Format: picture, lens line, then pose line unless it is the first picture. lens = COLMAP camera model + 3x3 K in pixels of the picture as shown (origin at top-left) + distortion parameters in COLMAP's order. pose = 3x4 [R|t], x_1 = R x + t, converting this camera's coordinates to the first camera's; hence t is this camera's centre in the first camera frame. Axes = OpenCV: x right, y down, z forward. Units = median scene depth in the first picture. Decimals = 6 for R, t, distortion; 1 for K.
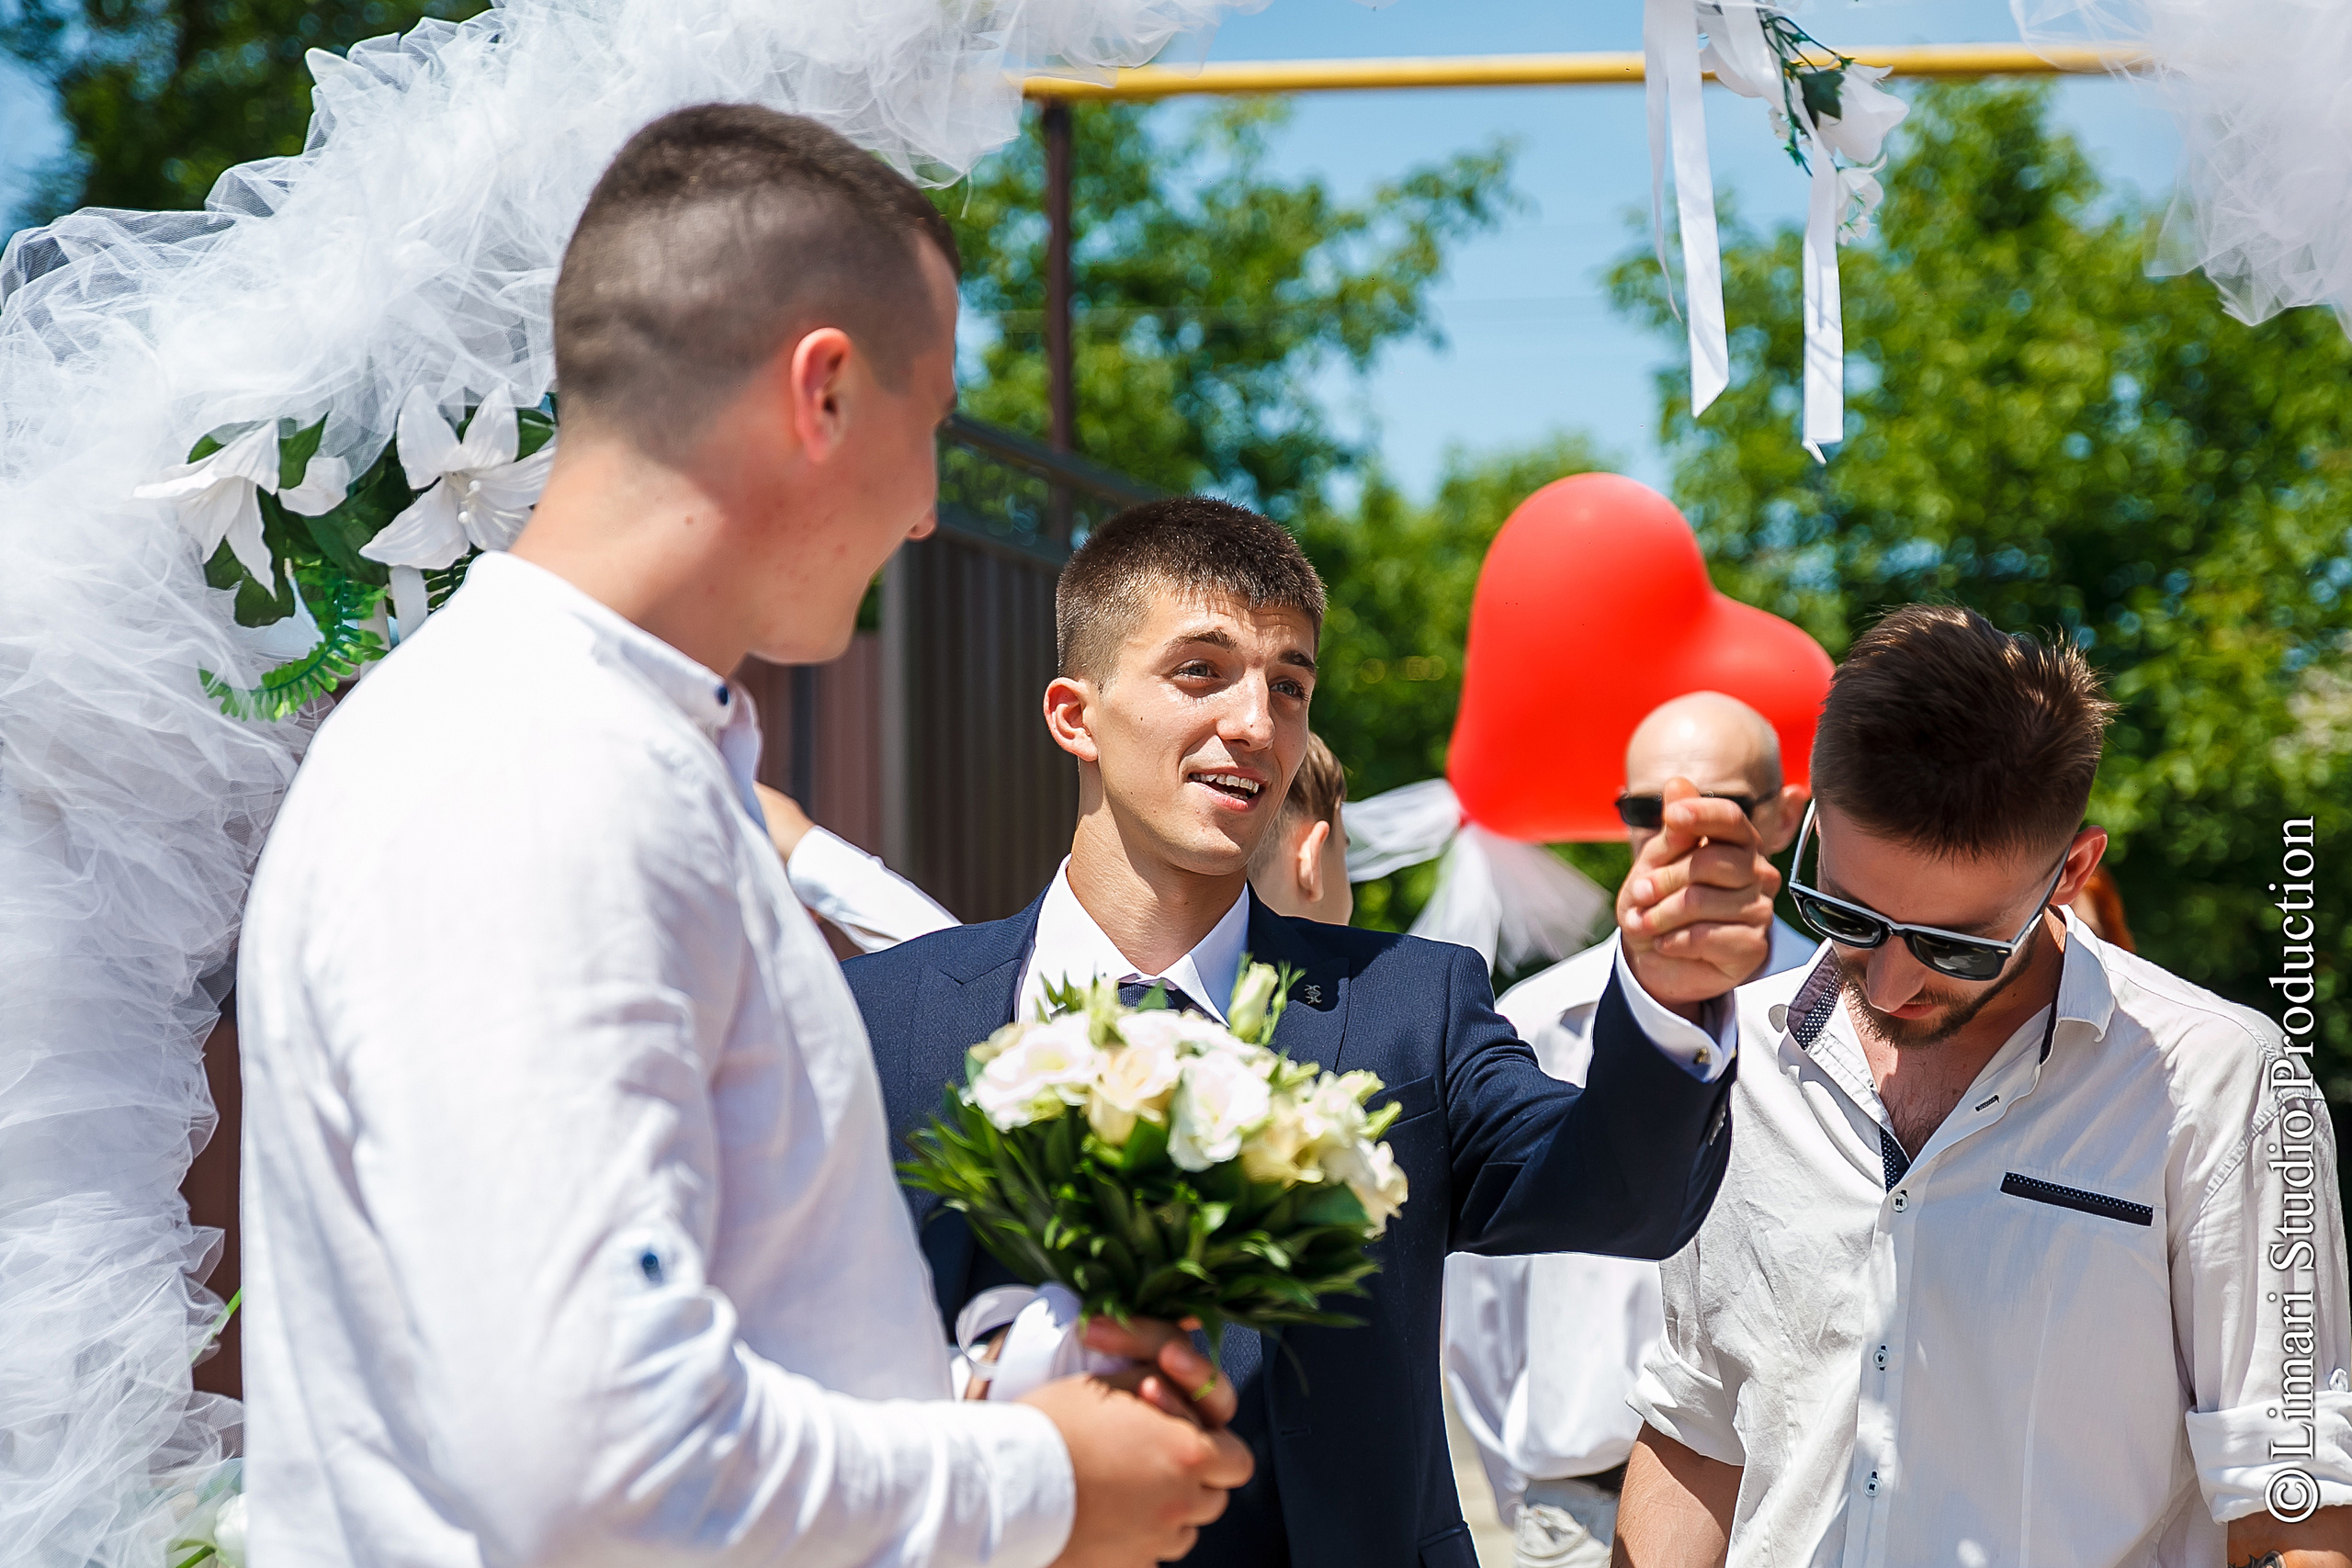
lens RADIAL K [[4102.7, 0, 1176.0], [0, 4102.7, 784.0], [0, 0, 1]] dist [-0.019045, -0.097093]
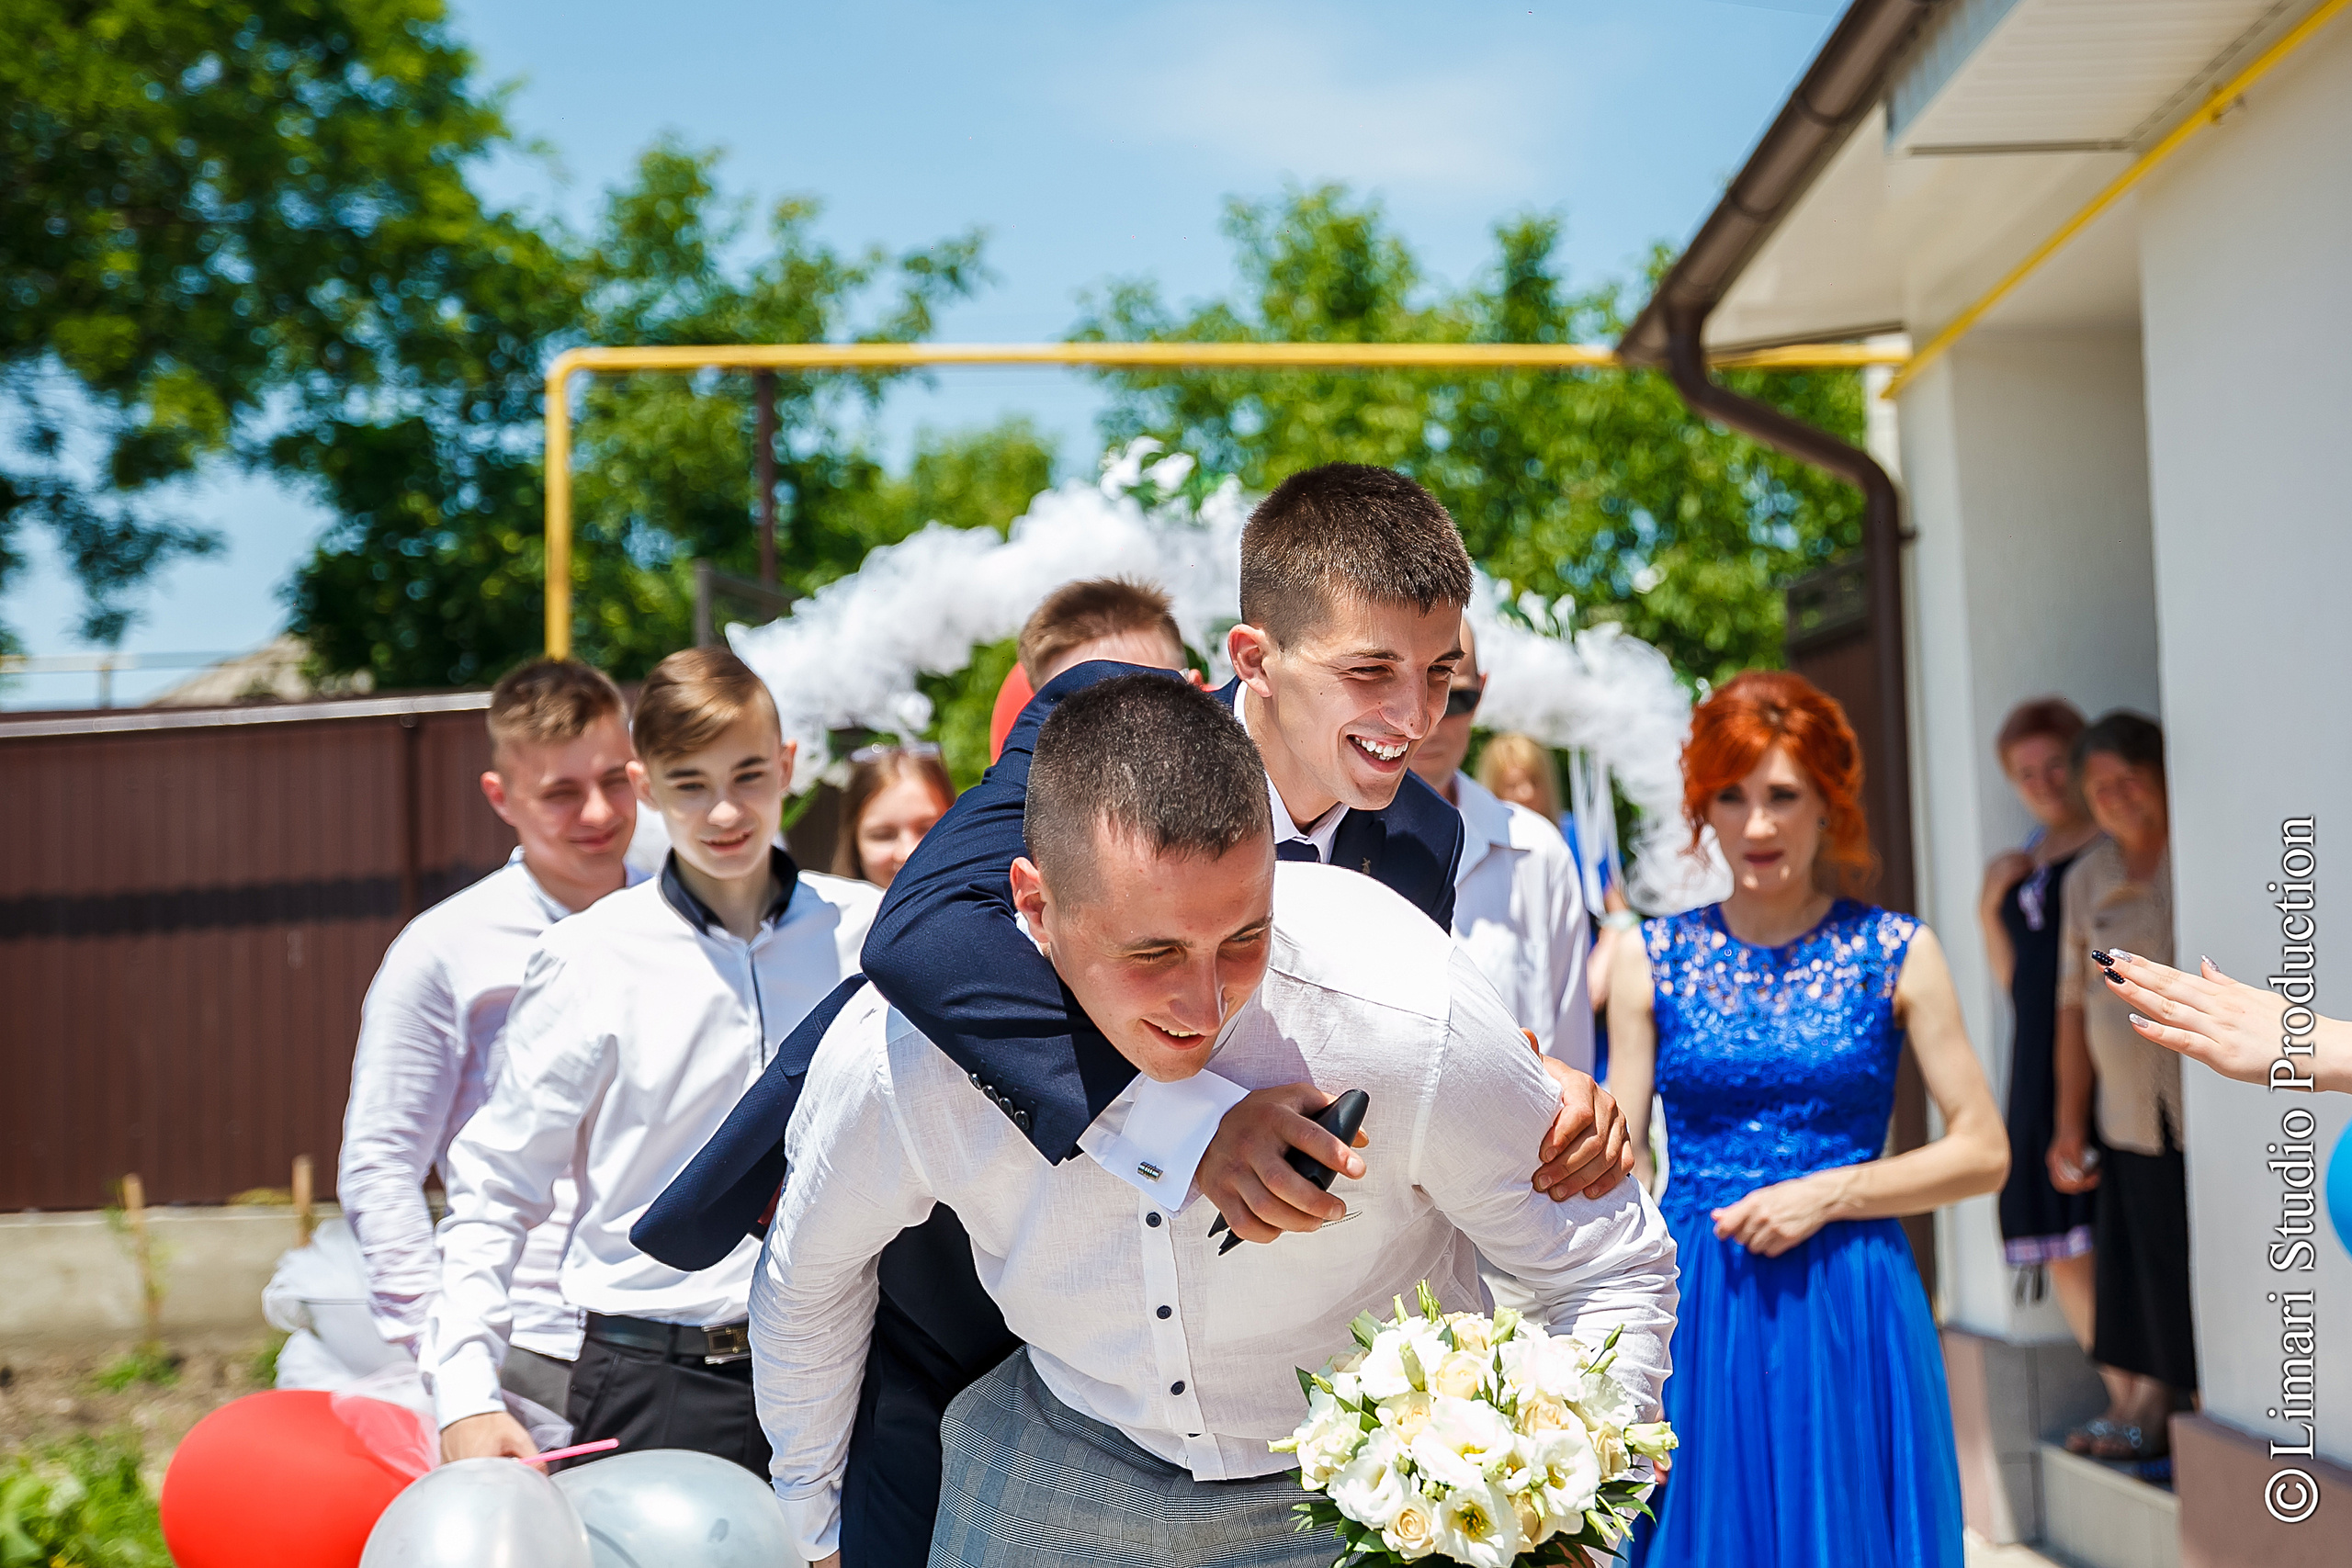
lens RADIAL K [[3592.4, 0, 1176.0], [0, 3592.4, 784.0], [0, 0, 1]] dist [0.000580, -0.001120]
pose [[0.989833, -0.014169, 0.141529, -0.022906], [0.010504, 0.999591, 0.026615, -0.009384], [-0.141848, -0.024858, 0.989576, -0.153255]]
